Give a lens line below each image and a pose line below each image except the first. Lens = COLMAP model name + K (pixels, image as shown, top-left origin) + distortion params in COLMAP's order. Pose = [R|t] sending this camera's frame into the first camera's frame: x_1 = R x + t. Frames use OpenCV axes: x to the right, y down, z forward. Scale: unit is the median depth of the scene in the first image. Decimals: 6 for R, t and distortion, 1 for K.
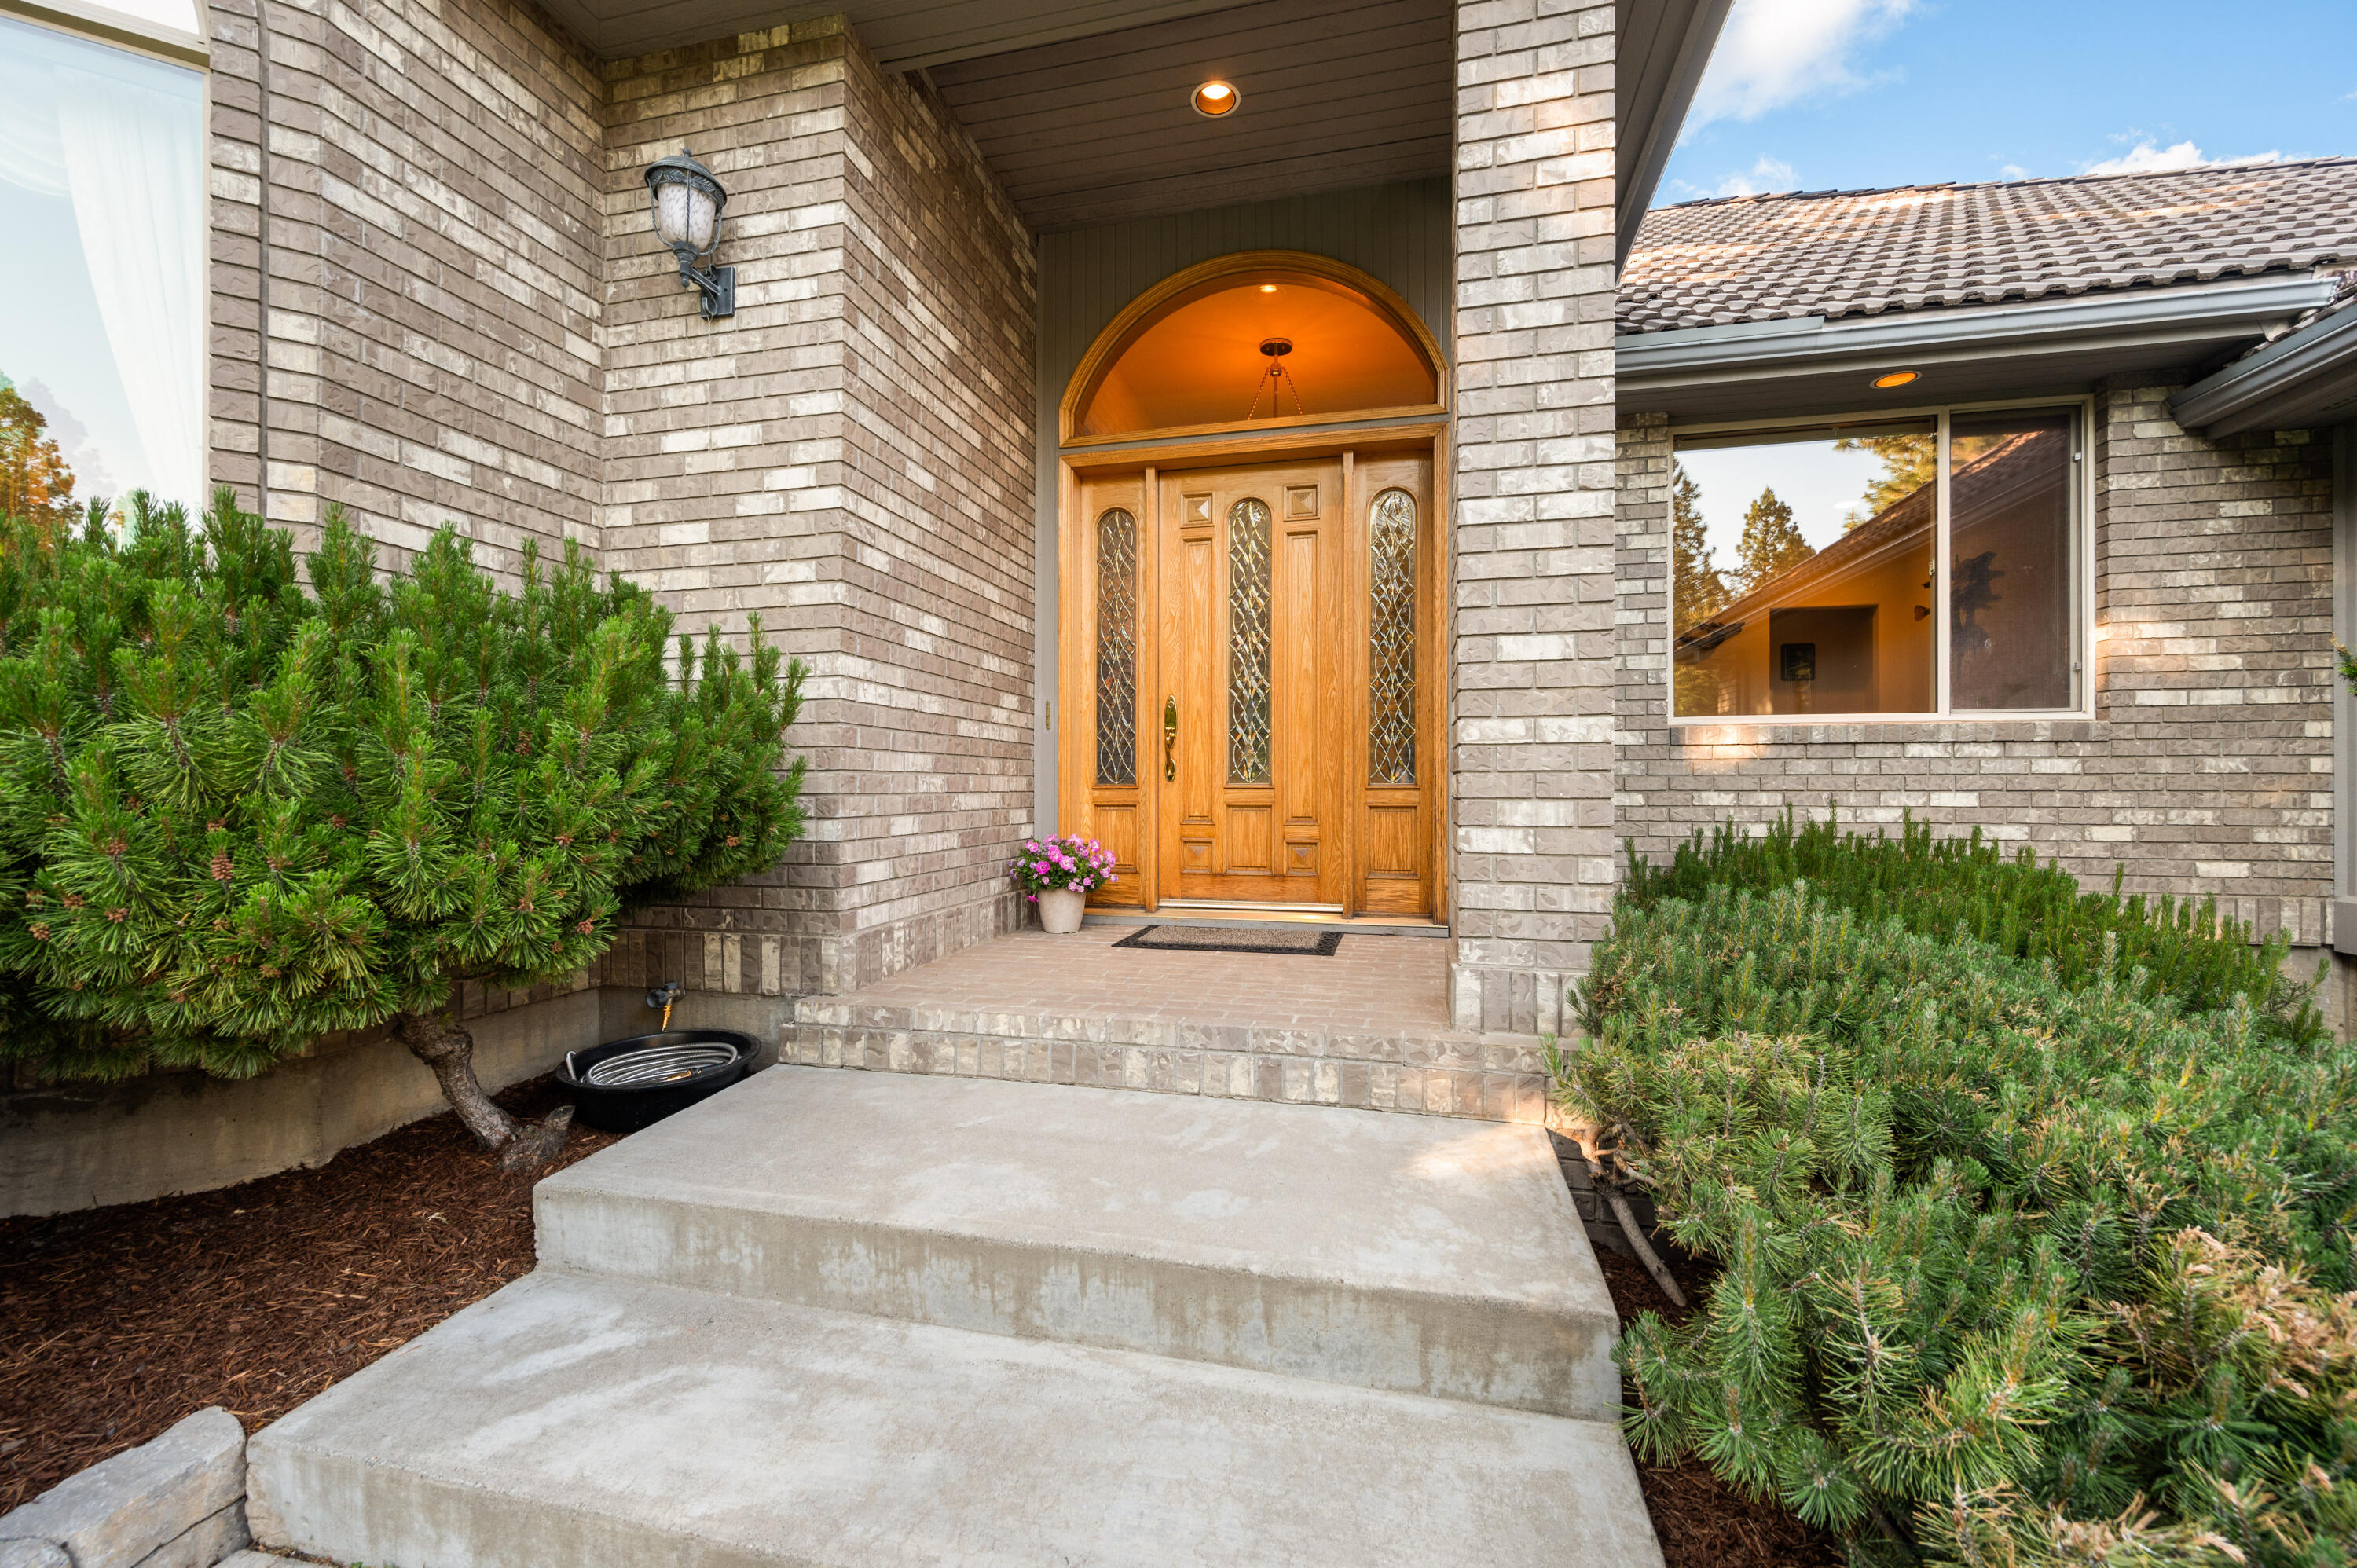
lens RADIAL K [[934.8, 0, 1183.8], [0, 934.8, 786.4], [0, 0, 1]] dist [-0.001803, -0.000100]
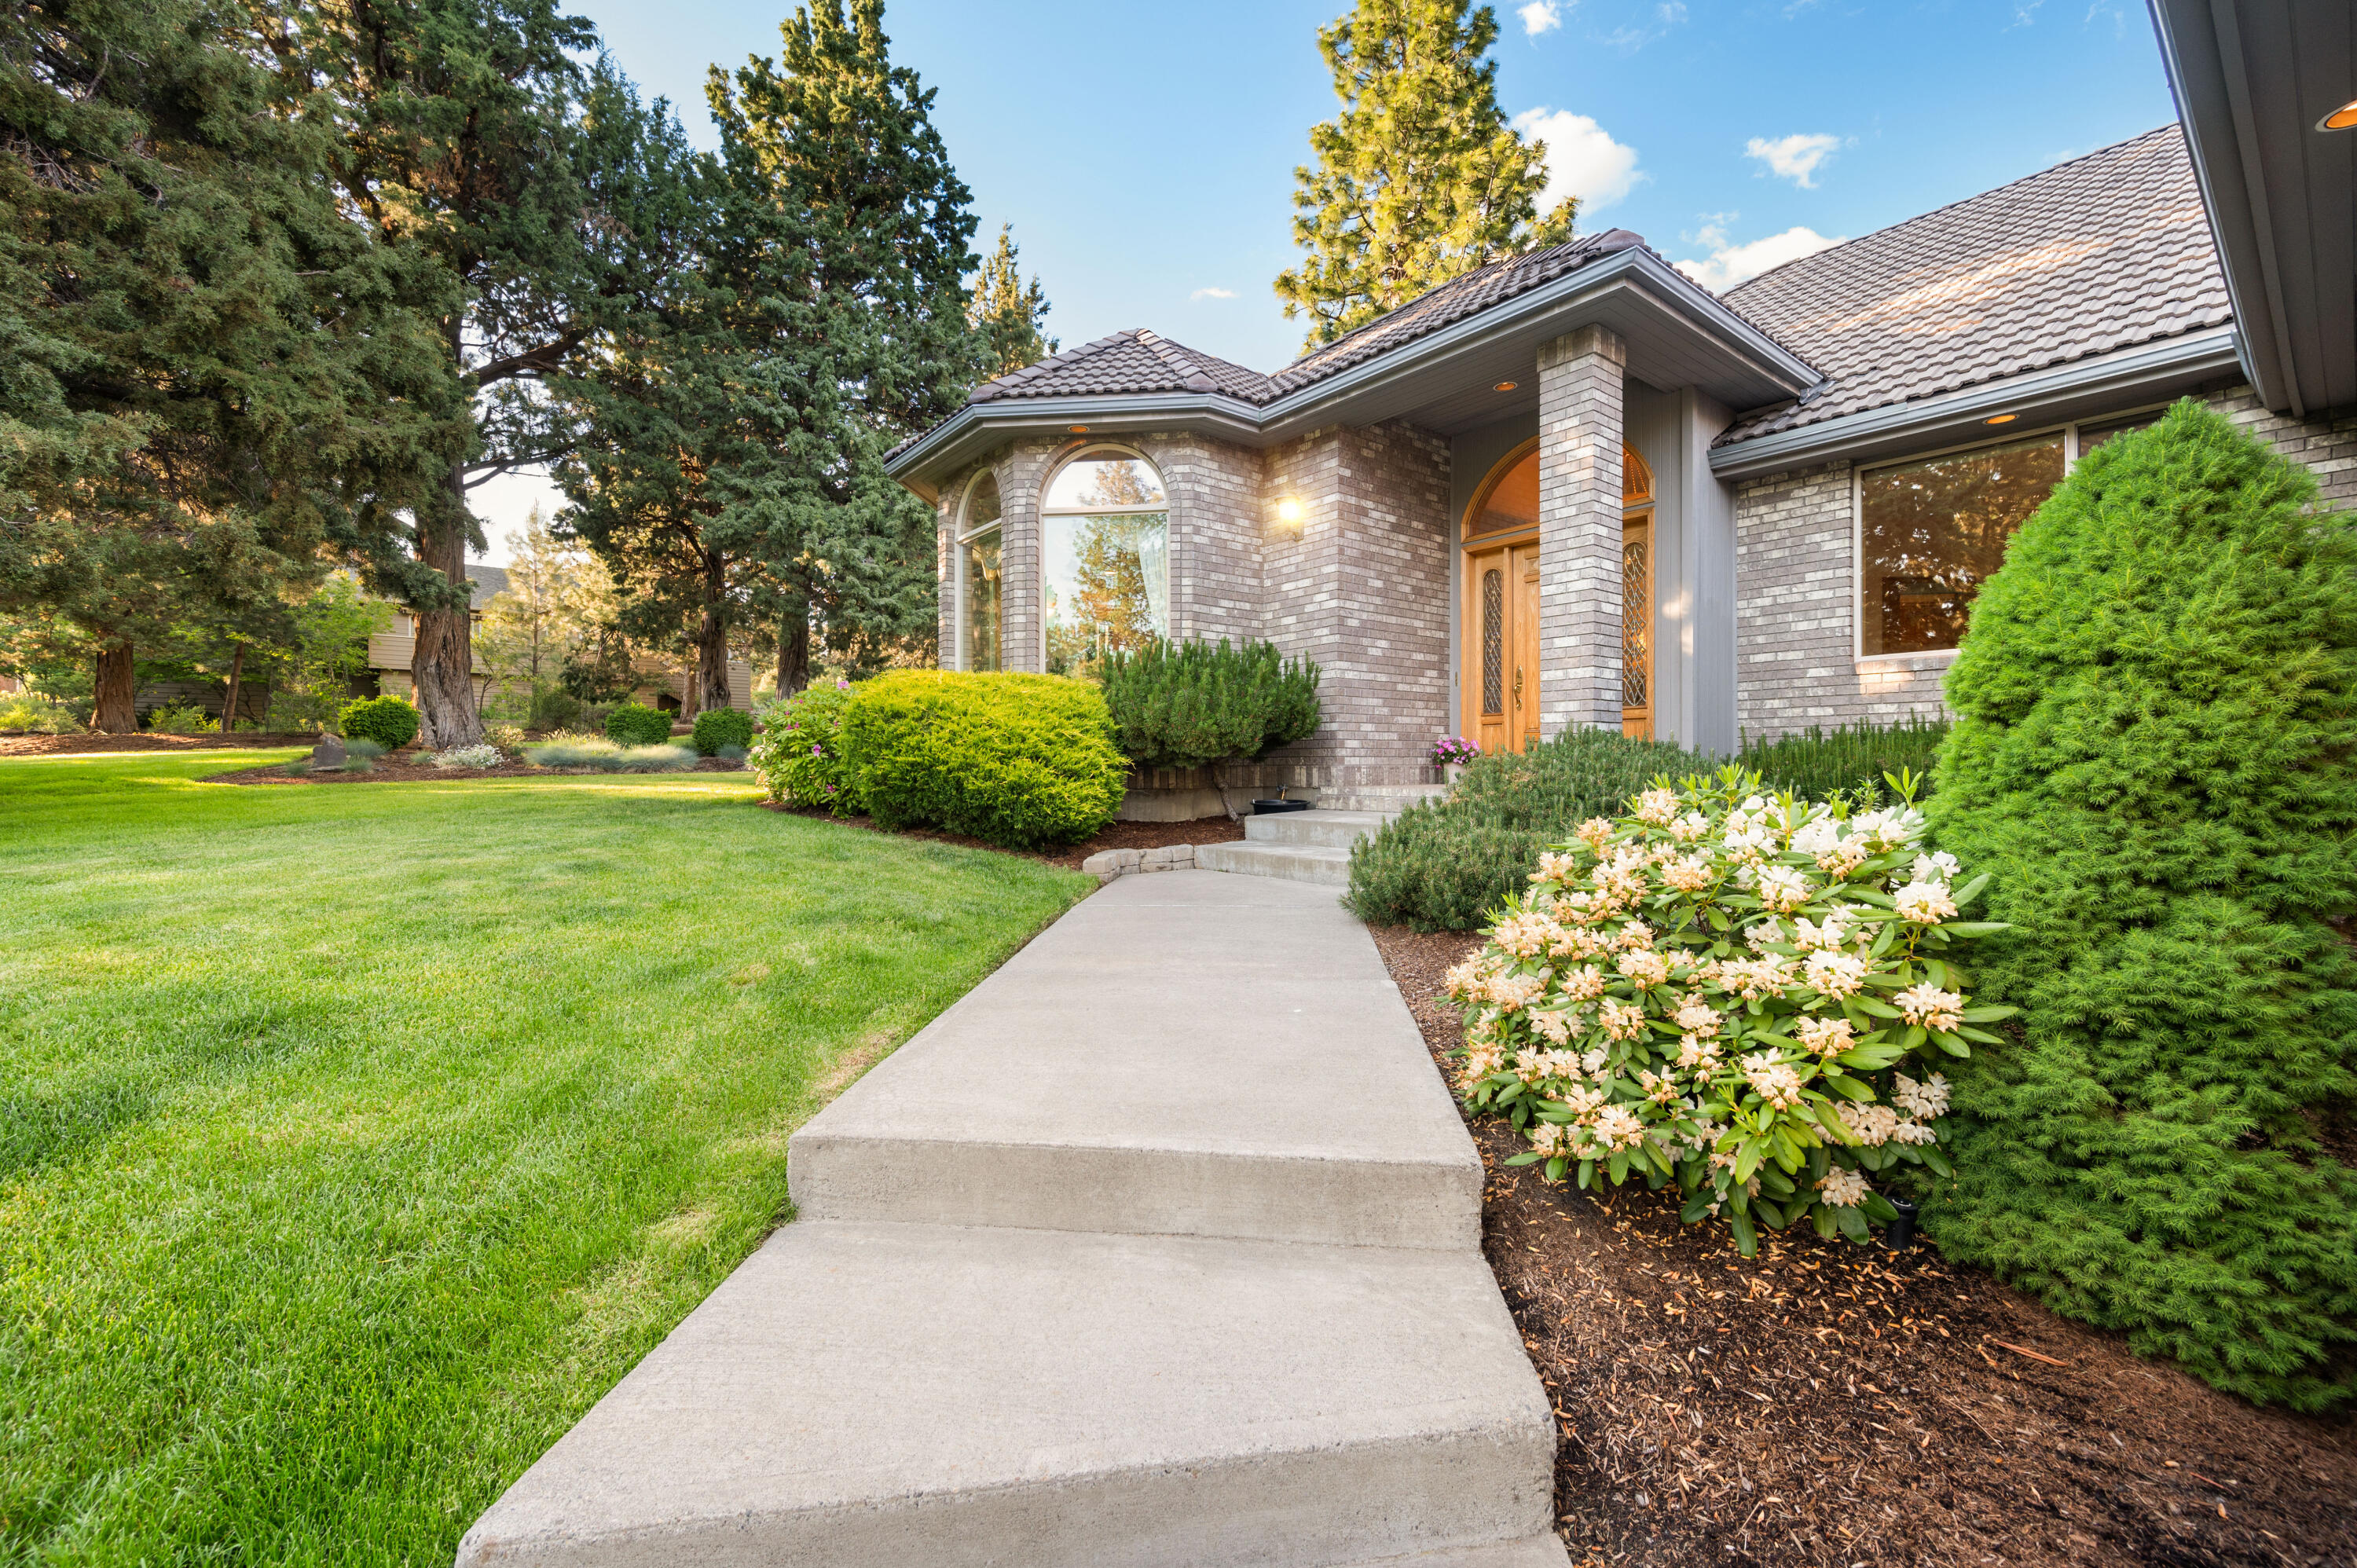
lens RADIAL K [[934.8, 0, 1177.0], [0, 934.8, 773.9], [0, 0, 1]] dist [-0.001803, -0.000100]
pose [[0.784101, 0.004579, -0.620617, 0.911480], [0.003673, 0.999921, 0.012017, 0.144757], [0.620623, -0.011702, 0.784022, -1.355670]]
